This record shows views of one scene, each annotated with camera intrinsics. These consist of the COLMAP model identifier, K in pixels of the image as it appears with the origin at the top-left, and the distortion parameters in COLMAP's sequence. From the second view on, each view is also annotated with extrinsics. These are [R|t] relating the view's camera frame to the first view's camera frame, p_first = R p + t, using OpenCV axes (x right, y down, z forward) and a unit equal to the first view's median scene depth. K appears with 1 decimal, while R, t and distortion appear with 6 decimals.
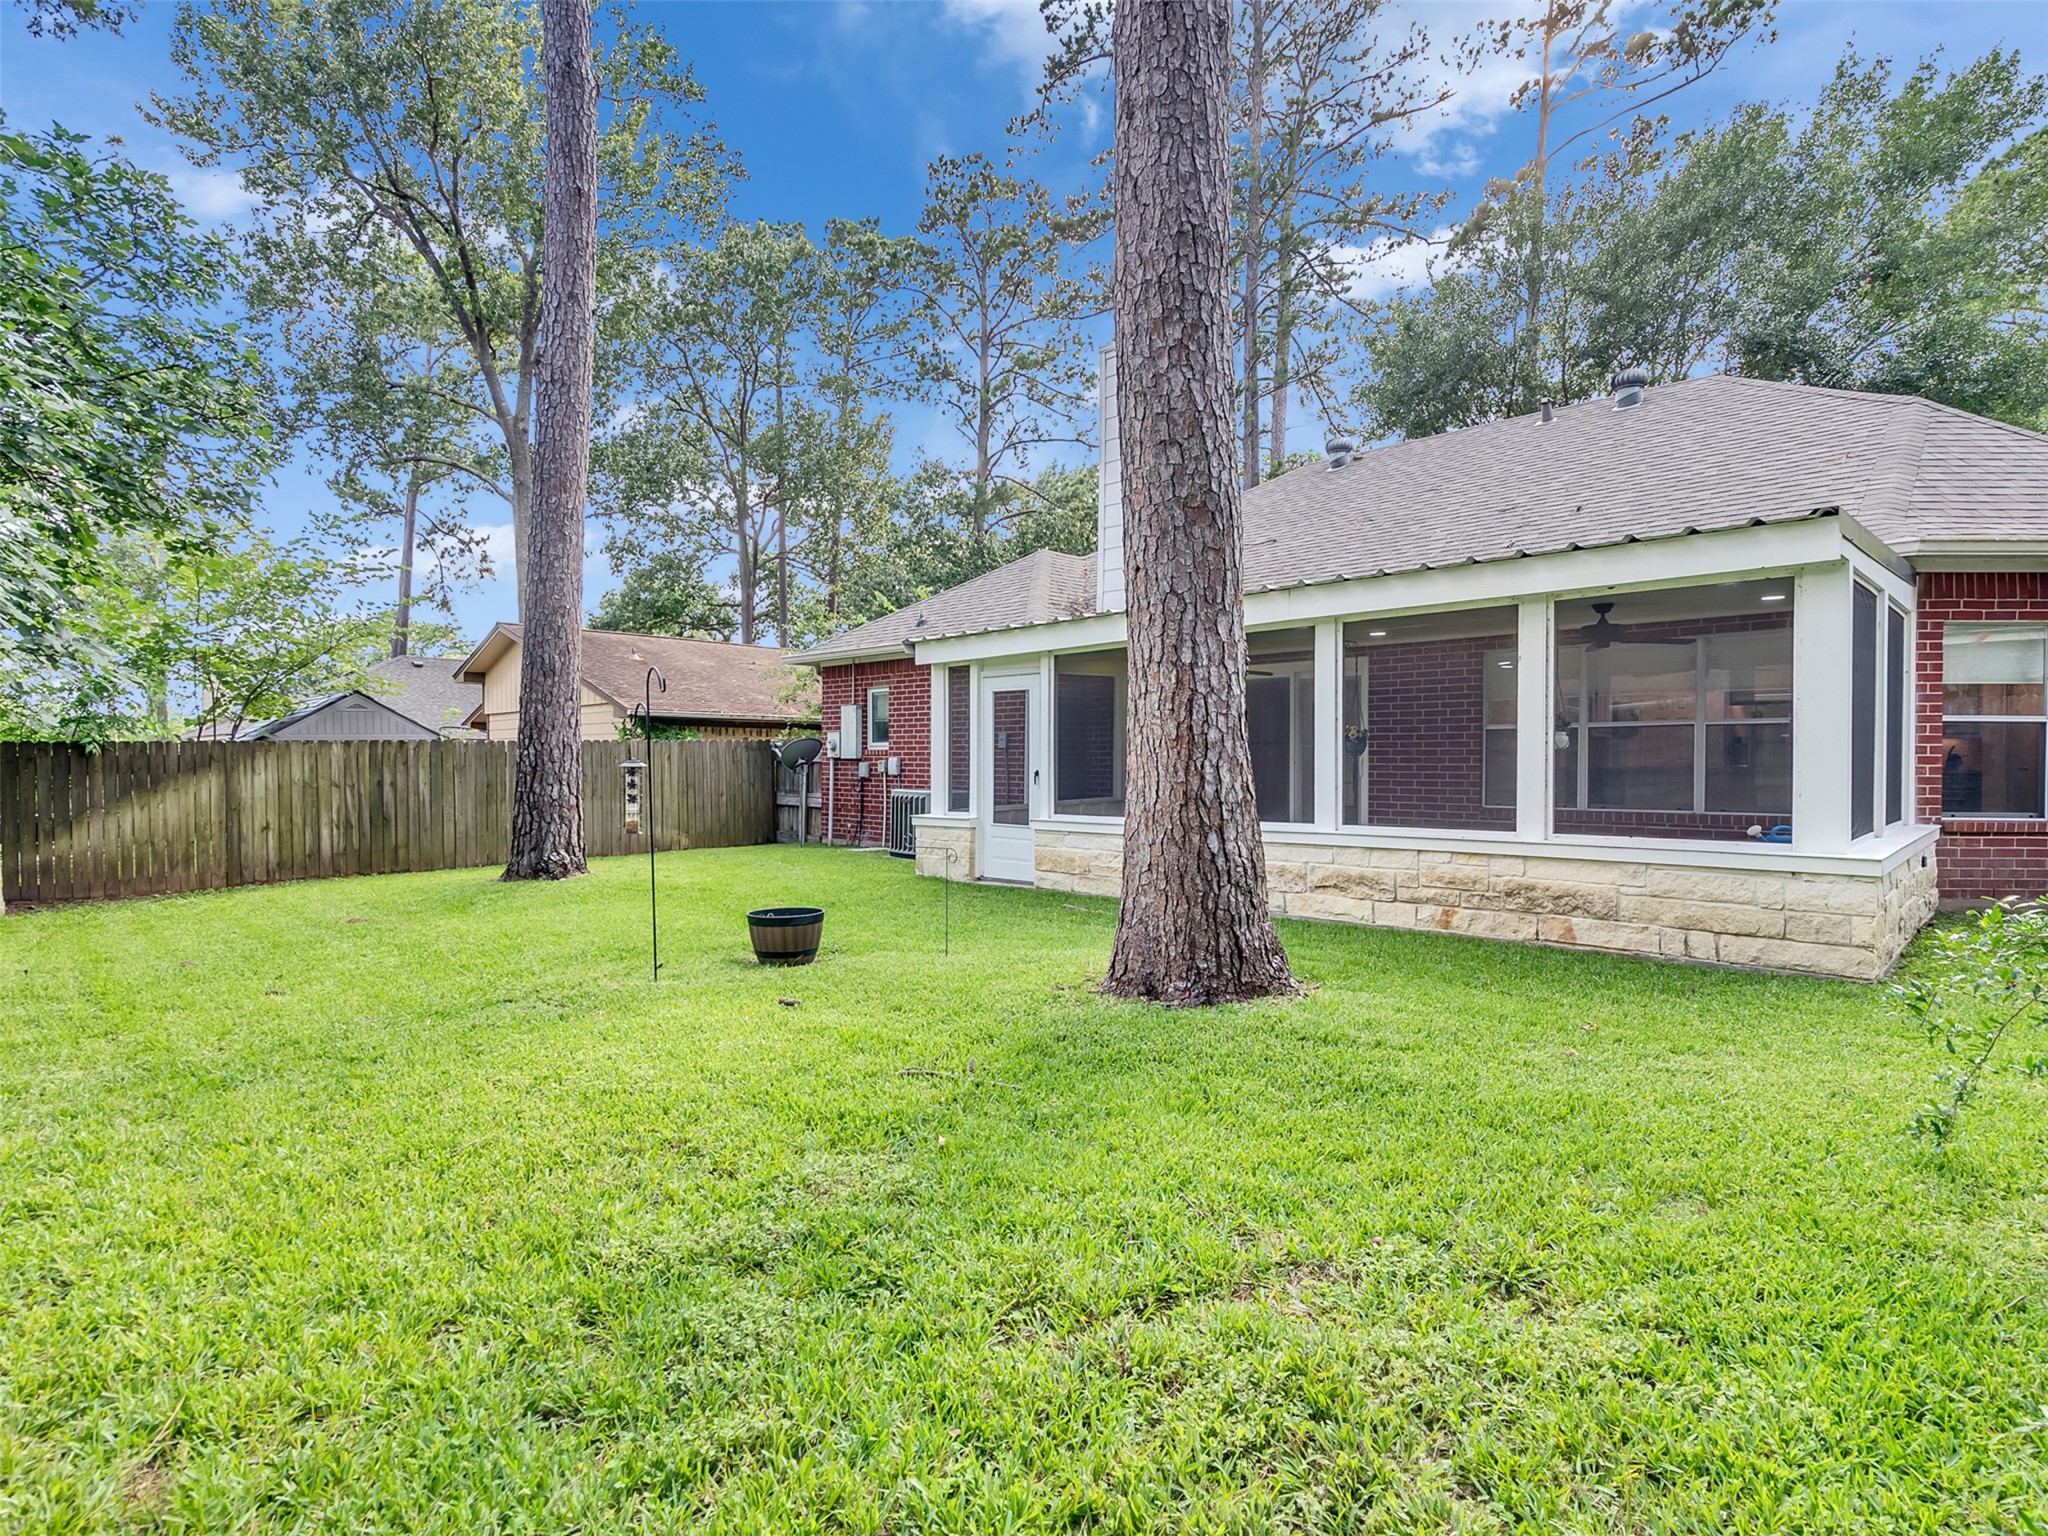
lens RADIAL K [[1044.3, 0, 1018.5], [0, 1044.3, 772.9], [0, 0, 1]] dist [-0.005091, 0.000071]
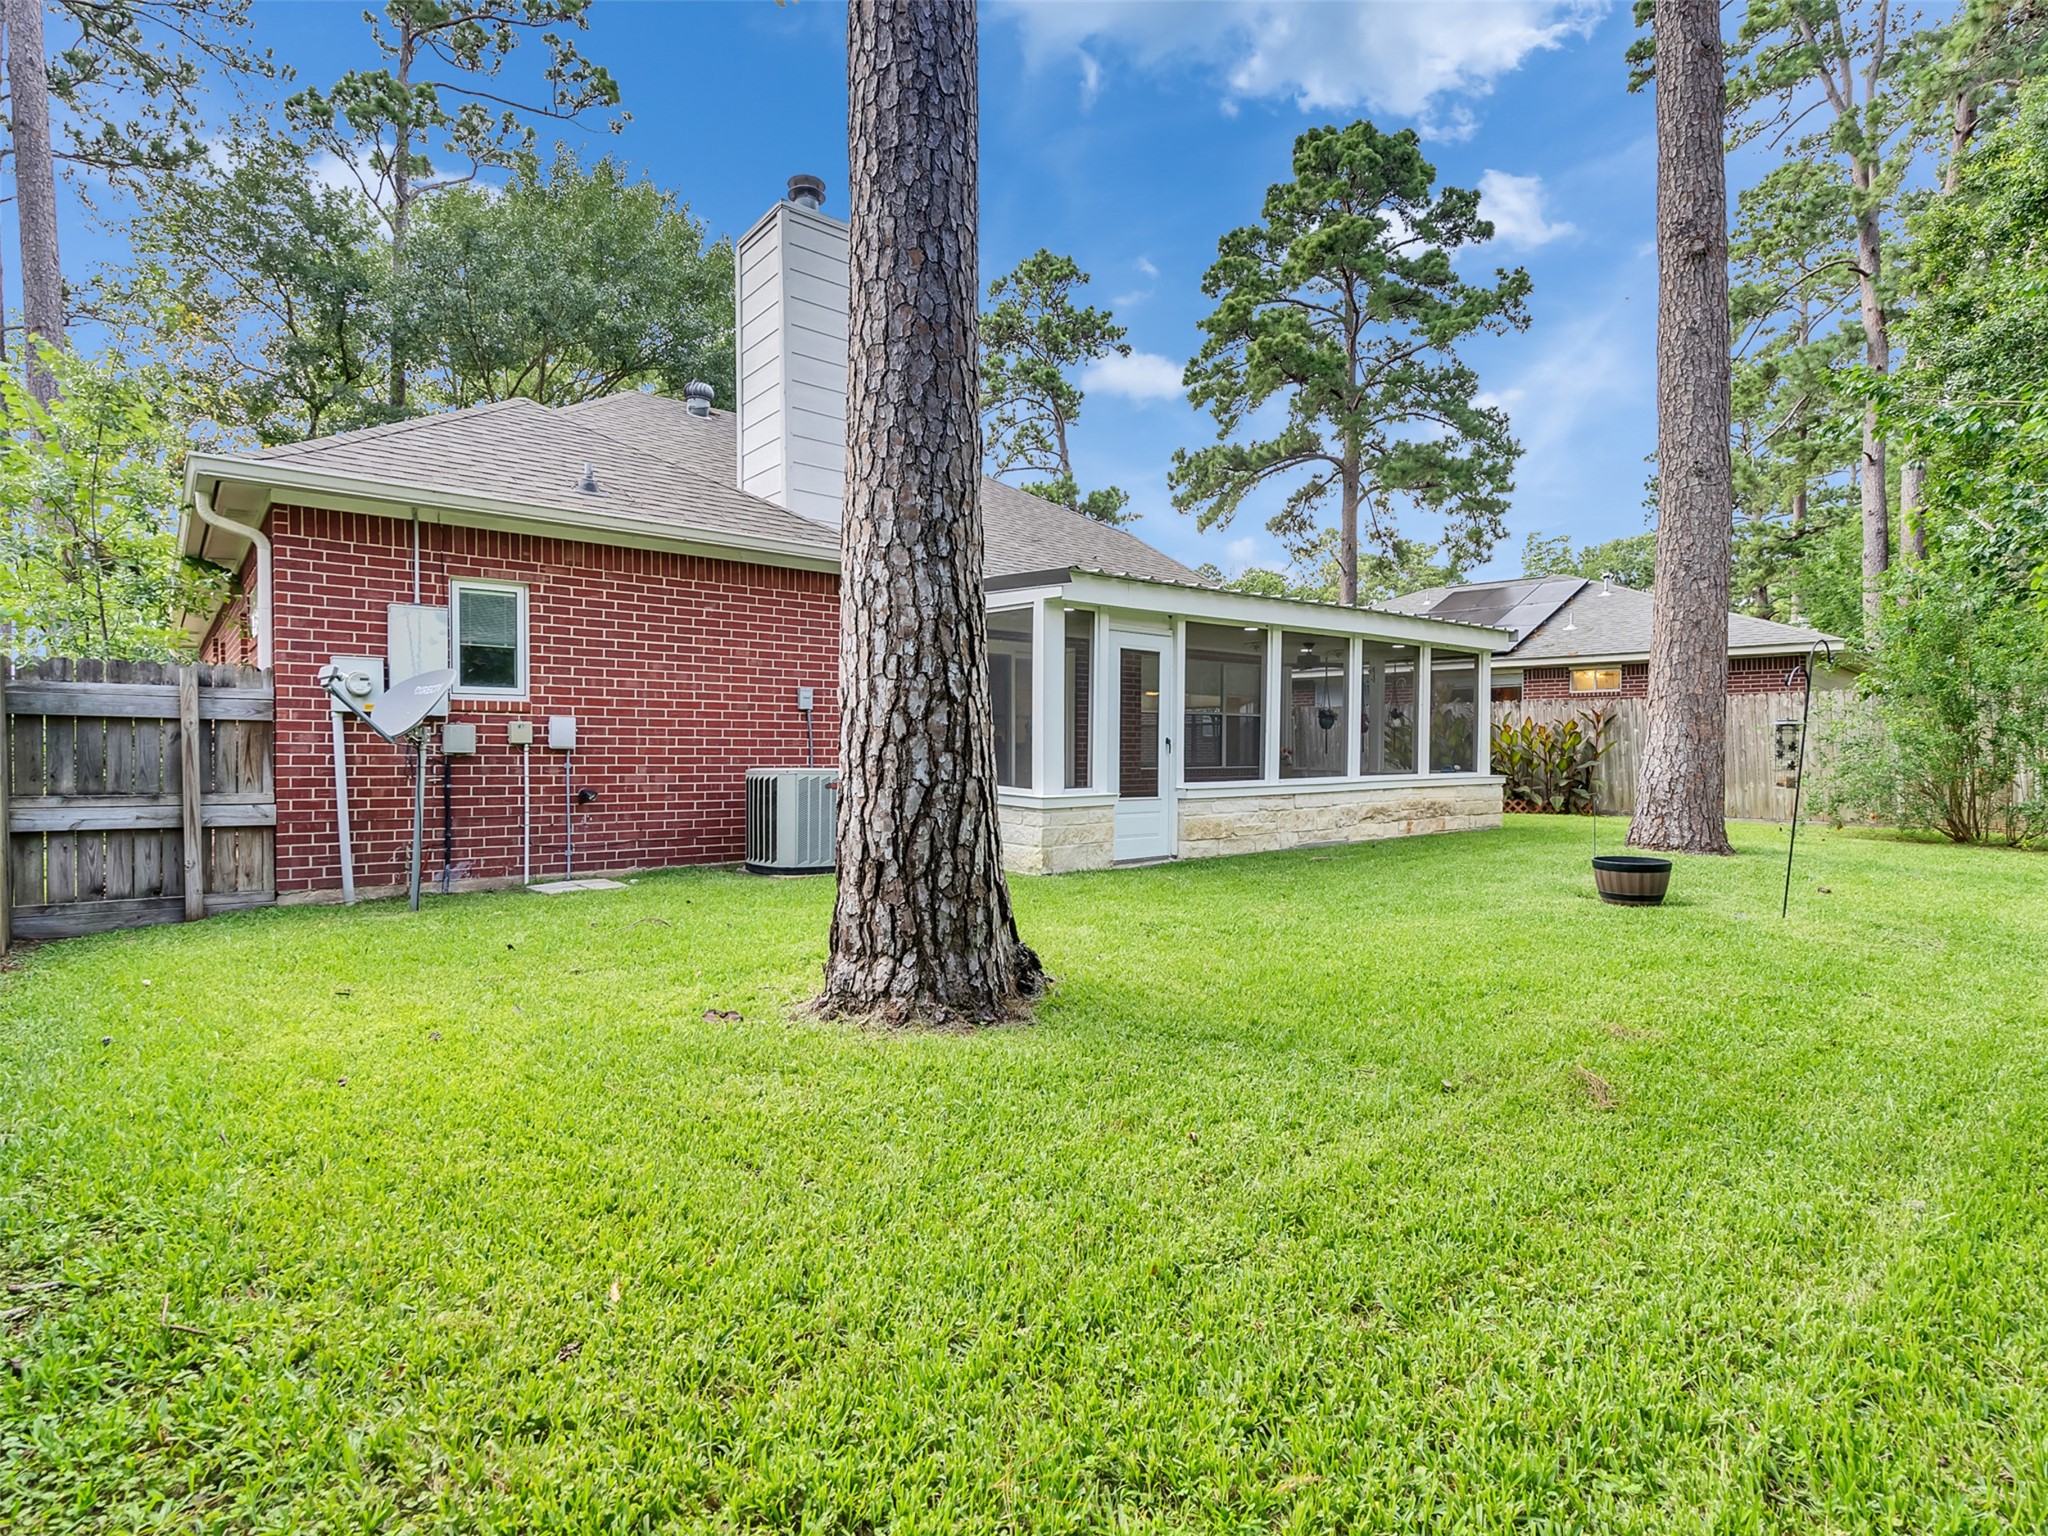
lens RADIAL K [[1044.3, 0, 1016.7], [0, 1044.3, 765.9], [0, 0, 1]] dist [-0.005091, 0.000071]
pose [[0.093175, -0.019508, 0.995459, -0.912017], [0.005002, 0.999805, 0.019125, 0.003289], [-0.995637, 0.003197, 0.093254, 1.019759]]
